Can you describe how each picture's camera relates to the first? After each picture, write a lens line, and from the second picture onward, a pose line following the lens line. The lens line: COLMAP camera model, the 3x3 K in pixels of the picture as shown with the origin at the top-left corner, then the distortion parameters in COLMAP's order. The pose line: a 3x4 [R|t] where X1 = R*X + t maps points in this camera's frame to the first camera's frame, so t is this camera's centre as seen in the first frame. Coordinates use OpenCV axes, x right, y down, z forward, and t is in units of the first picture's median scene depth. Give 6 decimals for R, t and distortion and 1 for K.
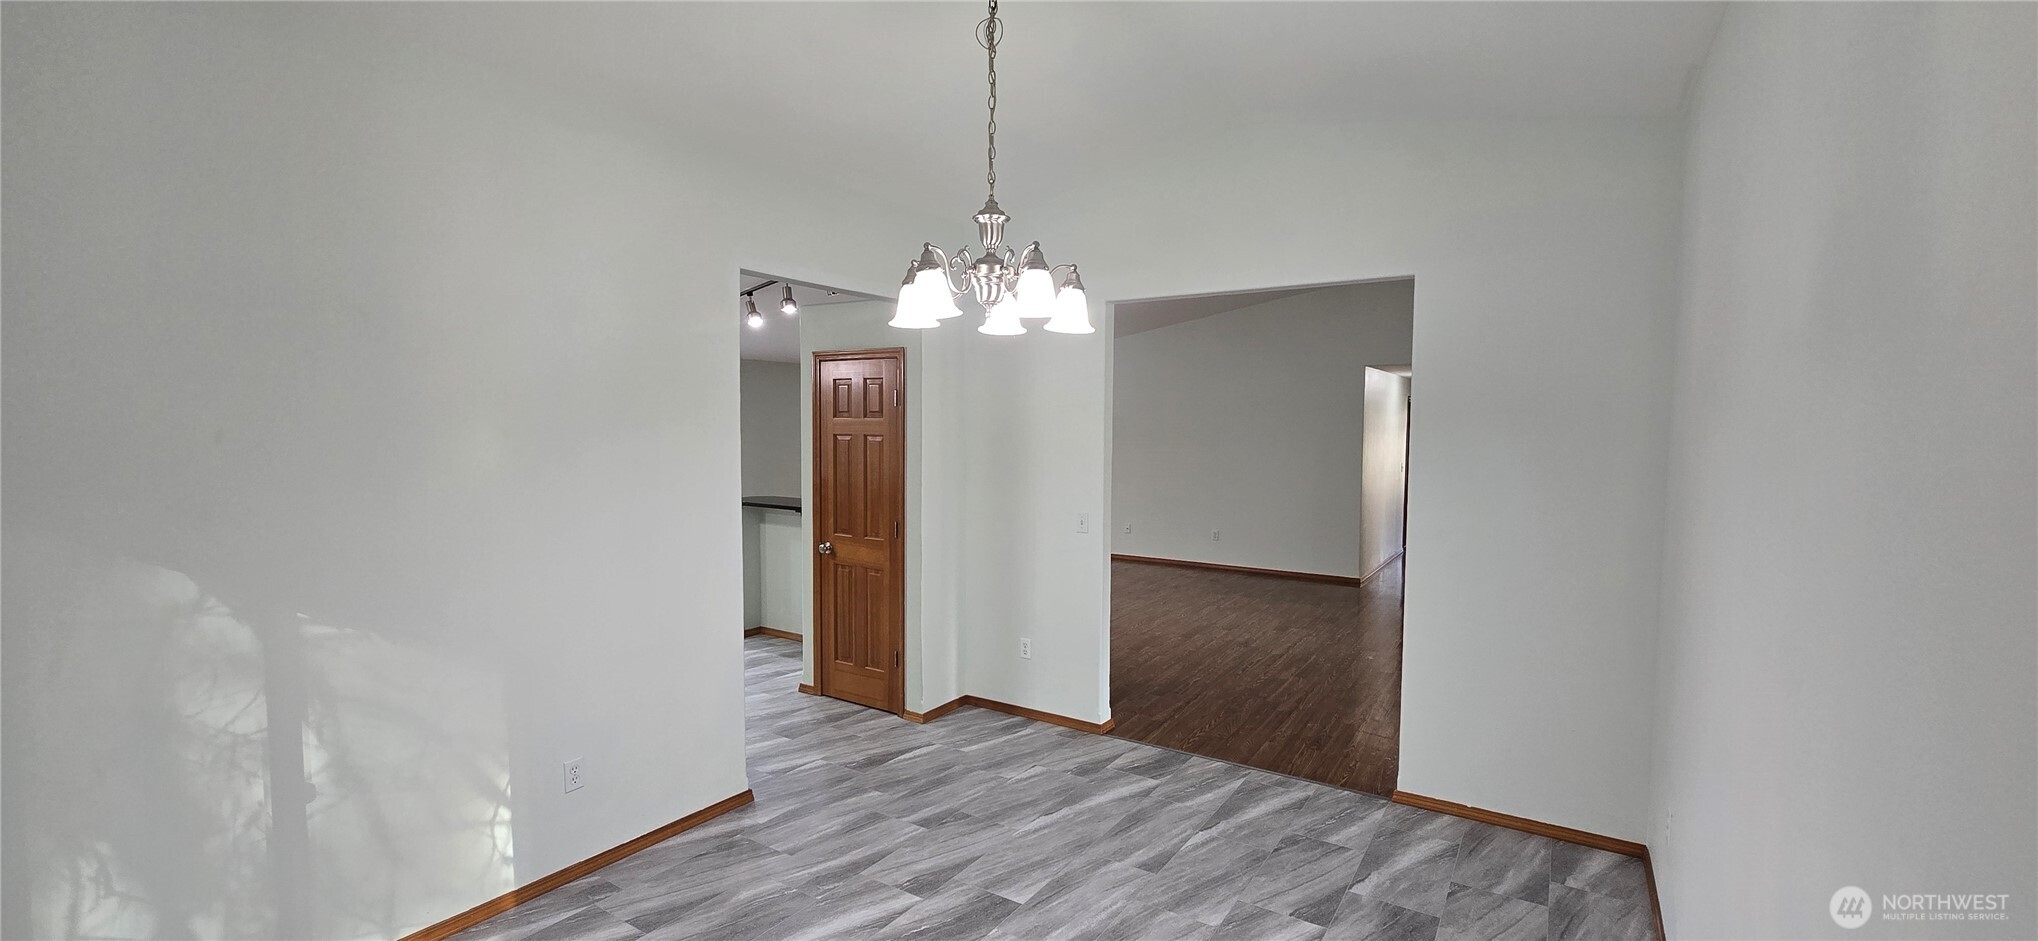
lens RADIAL K [[834.5, 0, 1030.7], [0, 834.5, 473.4], [0, 0, 1]] dist [-0.006390, 0.000604]
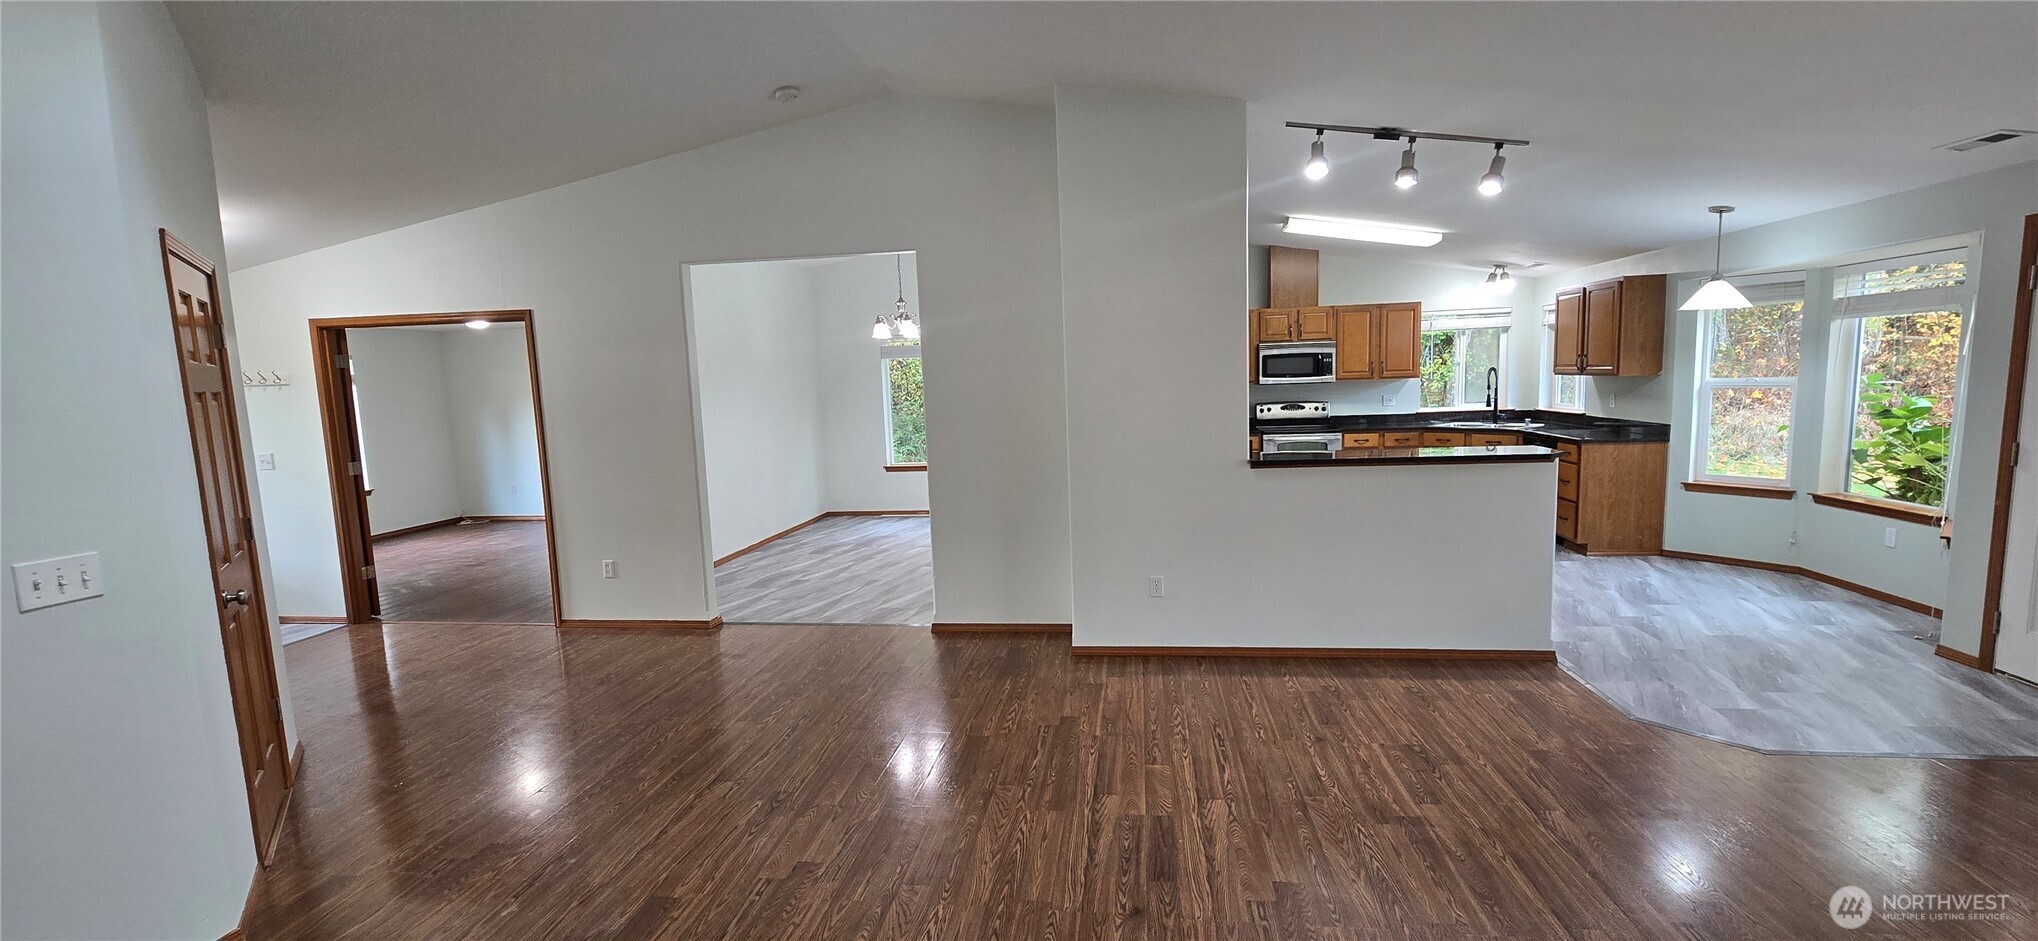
lens RADIAL K [[834.5, 0, 1030.7], [0, 834.5, 473.4], [0, 0, 1]] dist [-0.006390, 0.000604]
pose [[-0.908130, 0.075802, -0.411769, 0.508199], [0.006857, 0.986035, 0.166395, -0.109793], [0.418632, 0.148285, -0.895968, 2.431779]]
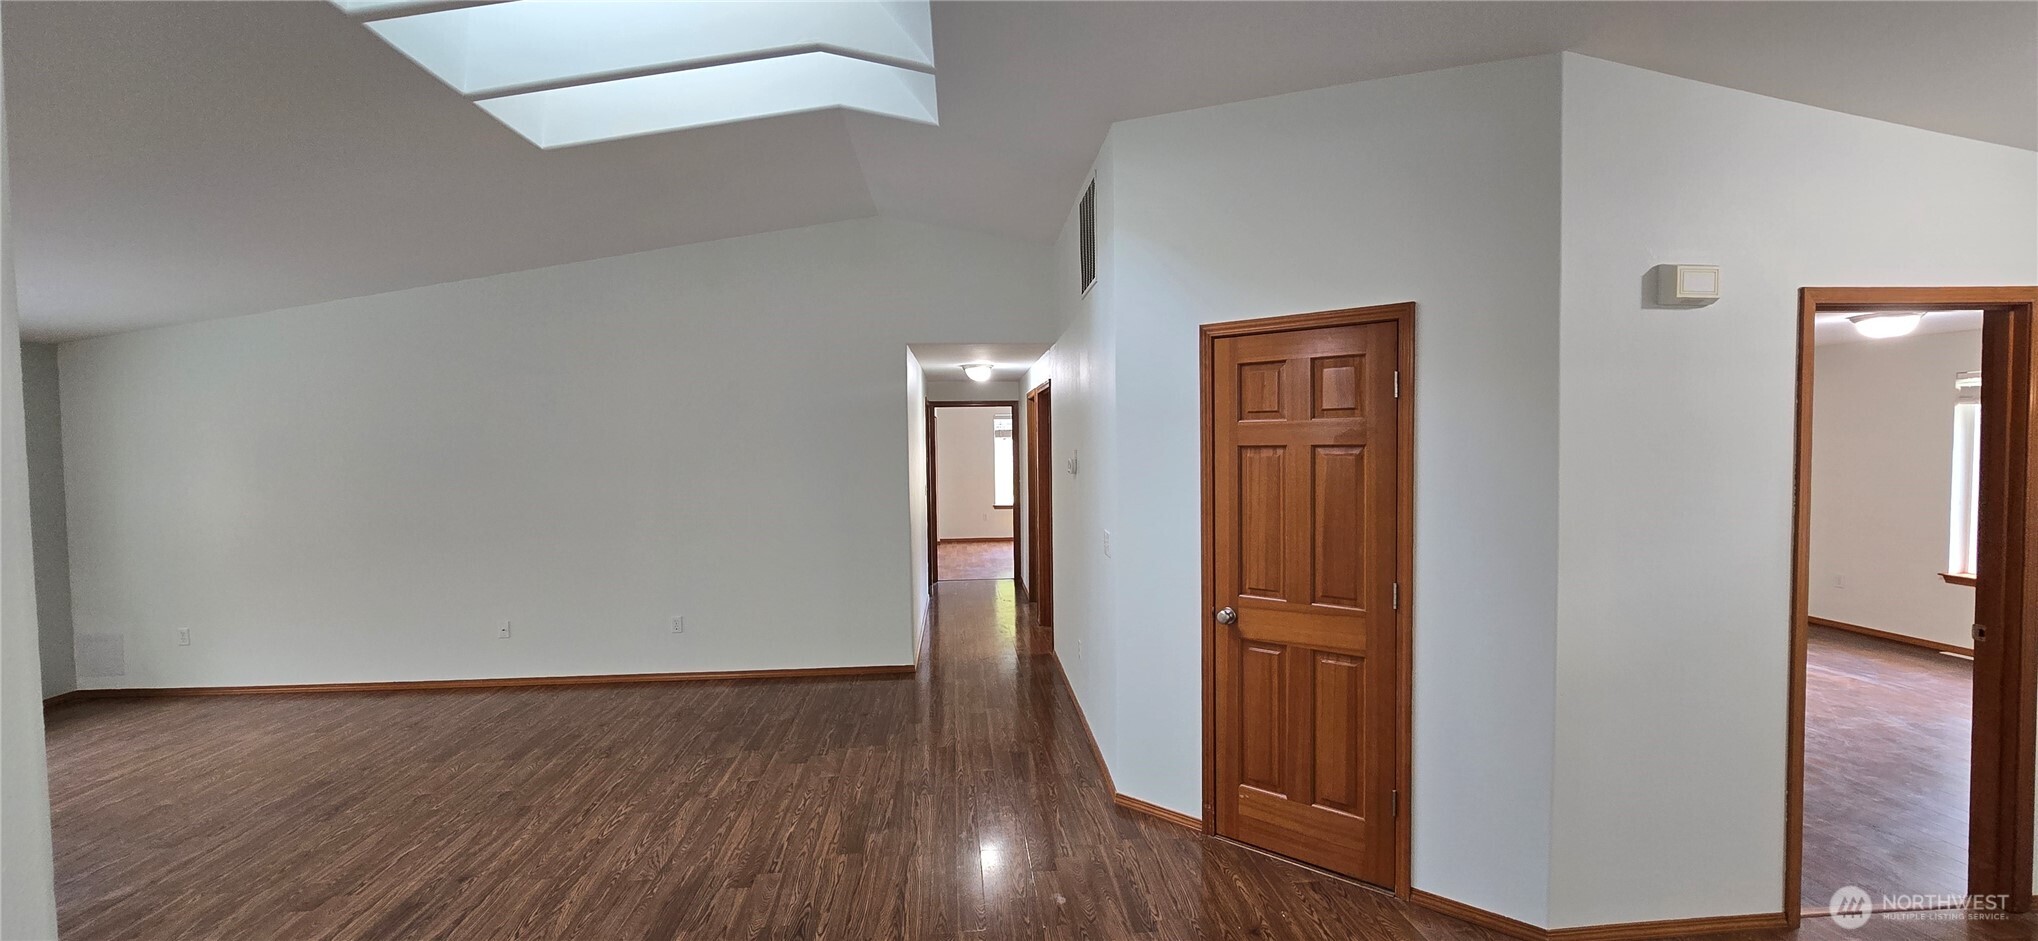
lens RADIAL K [[834.5, 0, 1030.7], [0, 834.5, 473.4], [0, 0, 1]] dist [-0.006390, 0.000604]
pose [[0.790171, -0.040923, 0.611519, 0.161030], [0.052407, 0.998625, -0.000889, -0.048989], [-0.610642, 0.032750, 0.791229, 0.952669]]
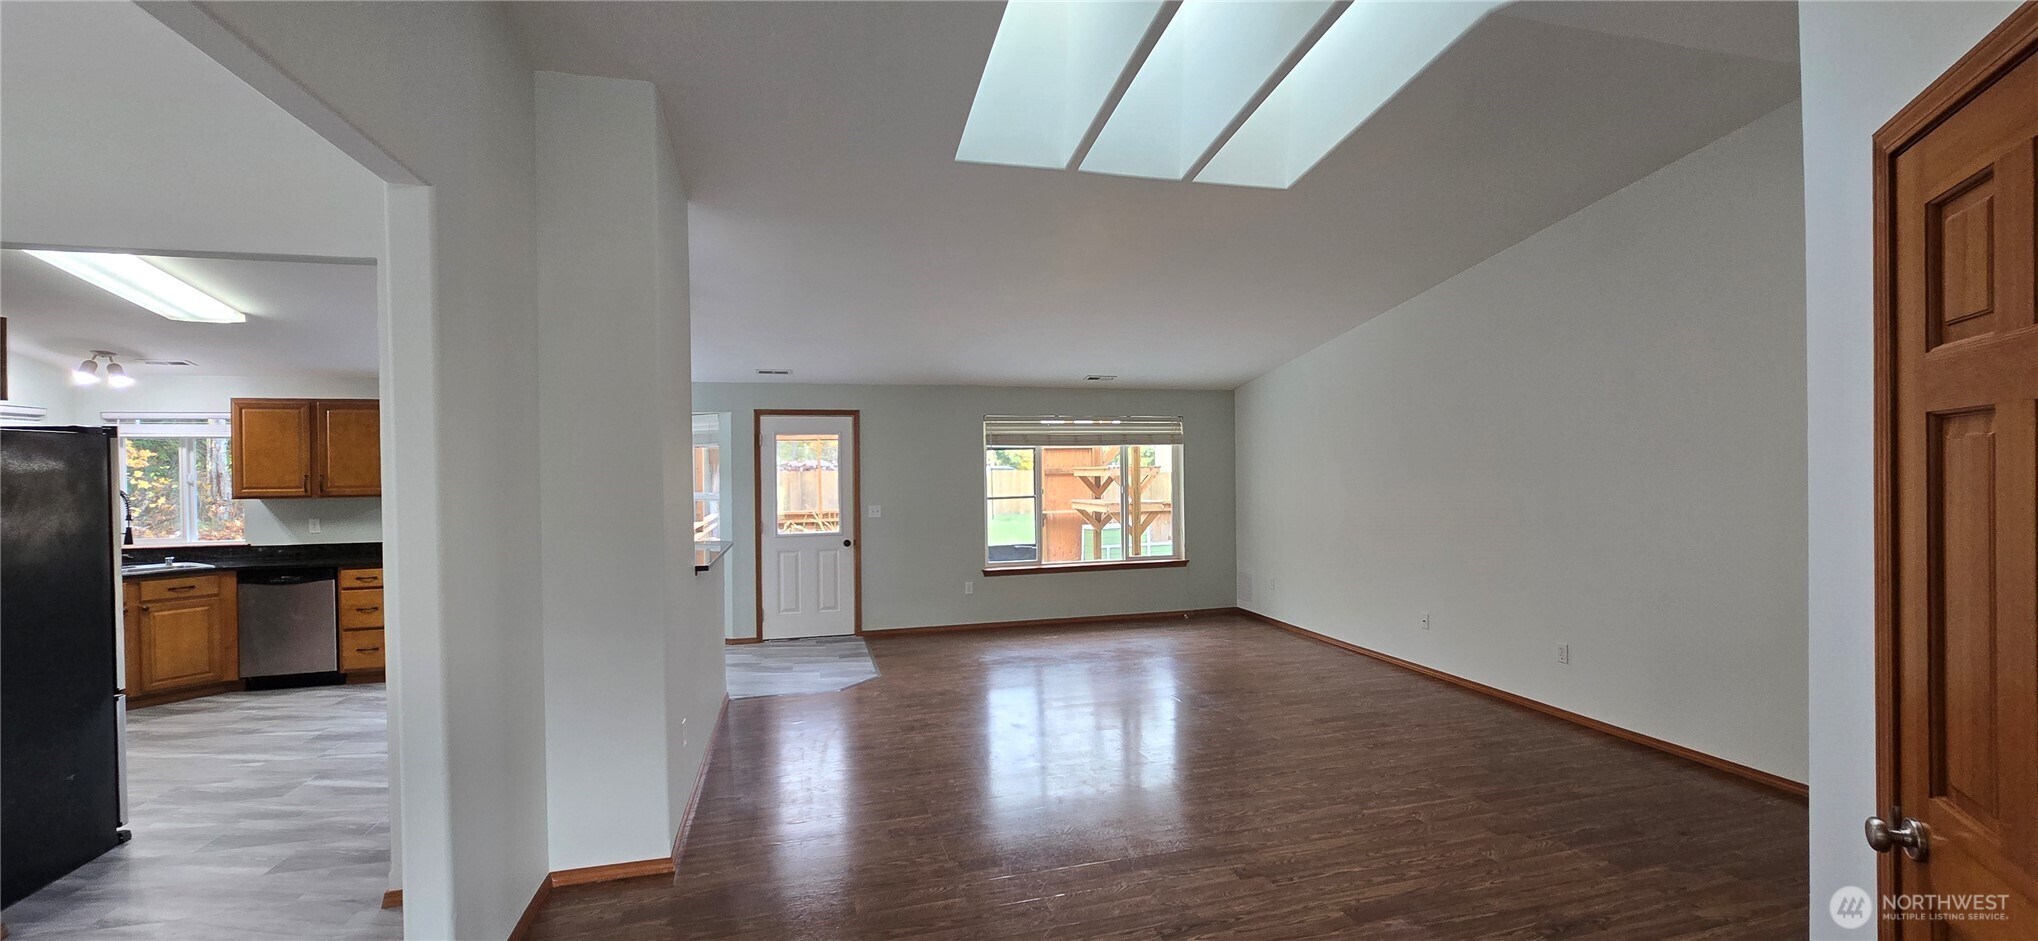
lens RADIAL K [[830.3, 0, 1032.8], [0, 830.3, 471.4], [0, 0, 1]] dist [-0.007456, 0.000402]
pose [[0.748253, -0.013989, -0.663266, 0.806166], [-0.020562, 0.998808, -0.044262, -0.020753], [0.663095, 0.046757, 0.747074, 1.013957]]
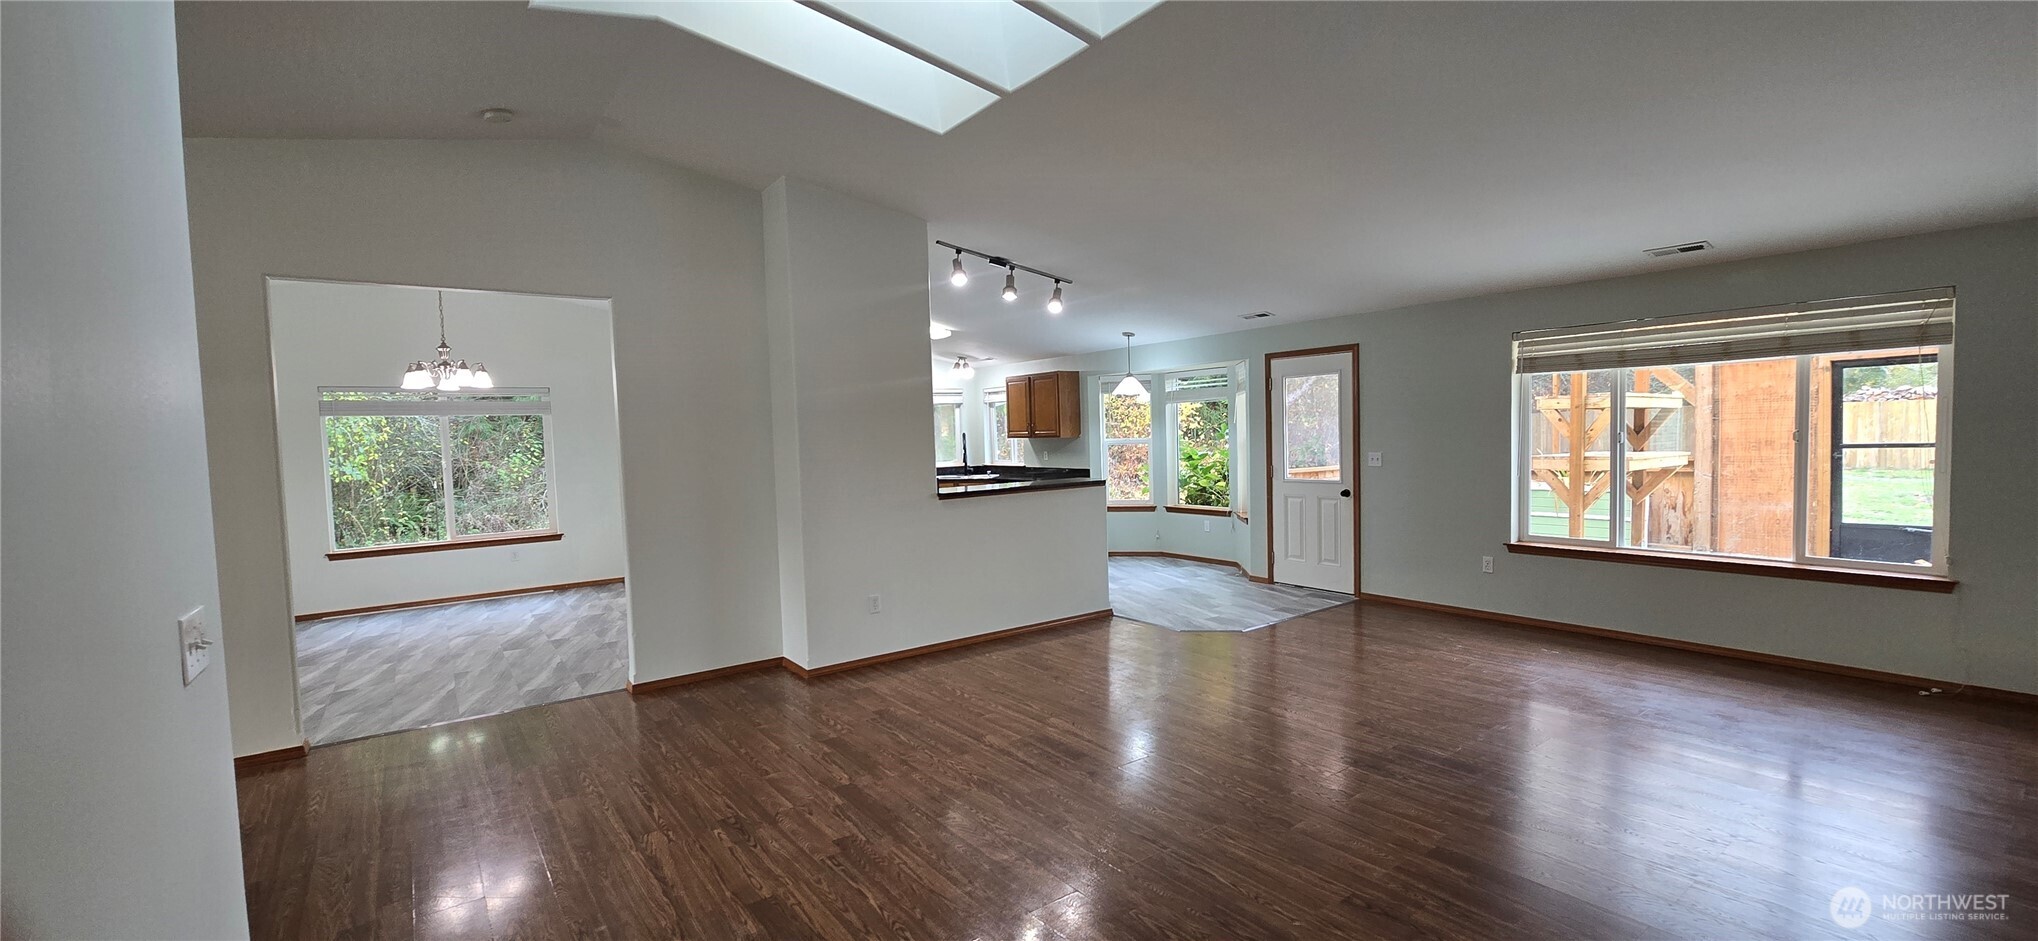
lens RADIAL K [[834.5, 0, 1030.7], [0, 834.5, 473.4], [0, 0, 1]] dist [-0.006390, 0.000604]
pose [[-0.356041, 0.052778, -0.932979, 1.073277], [-0.025192, 0.997499, 0.066041, -0.072047], [0.934131, 0.047017, -0.353821, 2.201554]]
